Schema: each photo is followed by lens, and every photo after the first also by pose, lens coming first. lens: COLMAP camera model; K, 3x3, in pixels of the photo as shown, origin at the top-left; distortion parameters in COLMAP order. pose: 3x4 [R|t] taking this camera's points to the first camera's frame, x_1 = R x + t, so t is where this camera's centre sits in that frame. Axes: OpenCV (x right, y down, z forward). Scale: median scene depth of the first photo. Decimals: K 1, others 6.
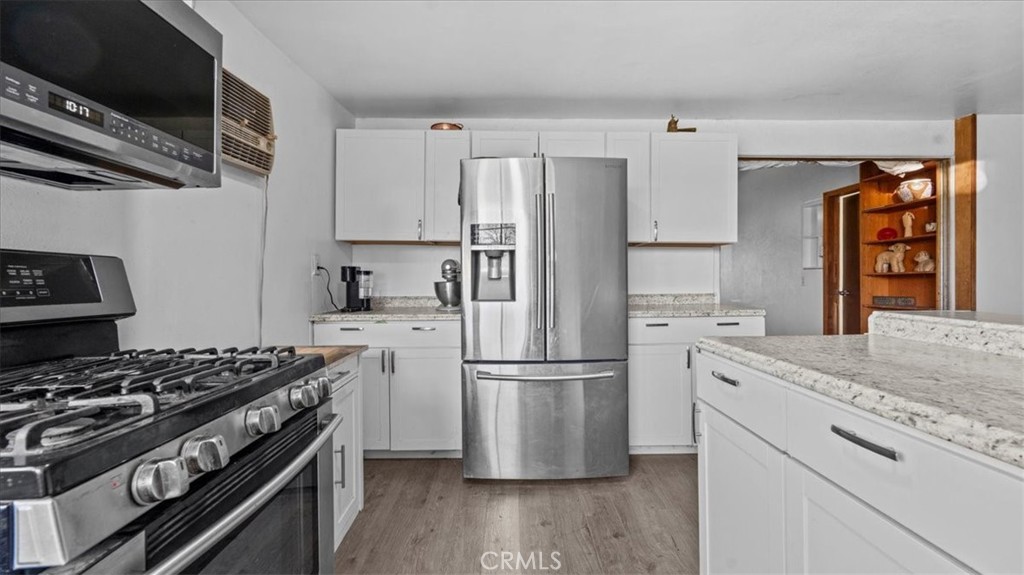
lens RADIAL K [[416.7, 0, 516.6], [0, 416.7, 282.7], [0, 0, 1]] dist [0.000793, -0.000011]
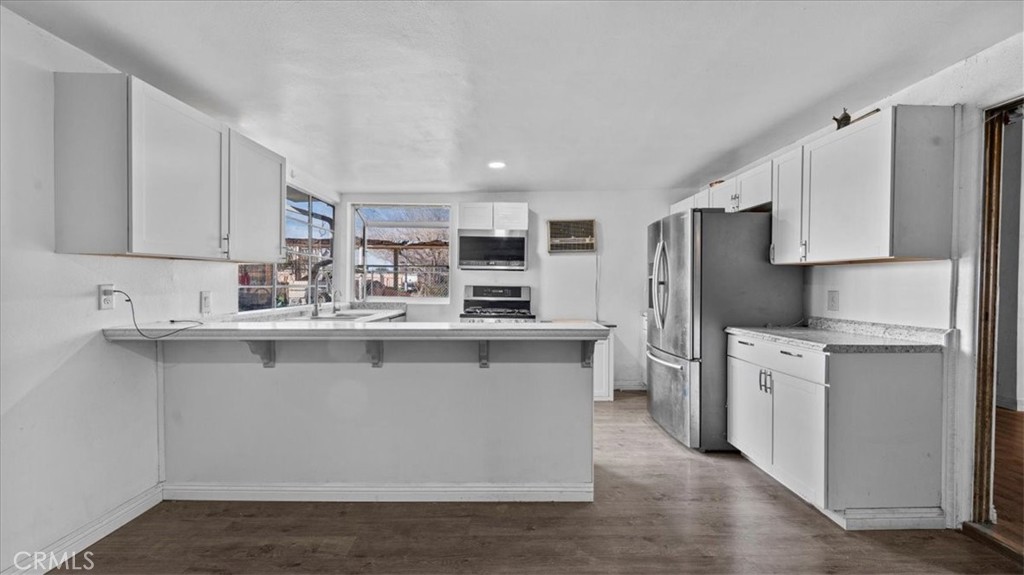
lens RADIAL K [[416.7, 0, 516.6], [0, 416.7, 282.7], [0, 0, 1]] dist [0.000793, -0.000011]
pose [[0.001628, 0.003196, -0.999994, 1.900947], [-0.017280, 0.999846, 0.003168, -0.065300], [0.999849, 0.017275, 0.001683, 0.528912]]
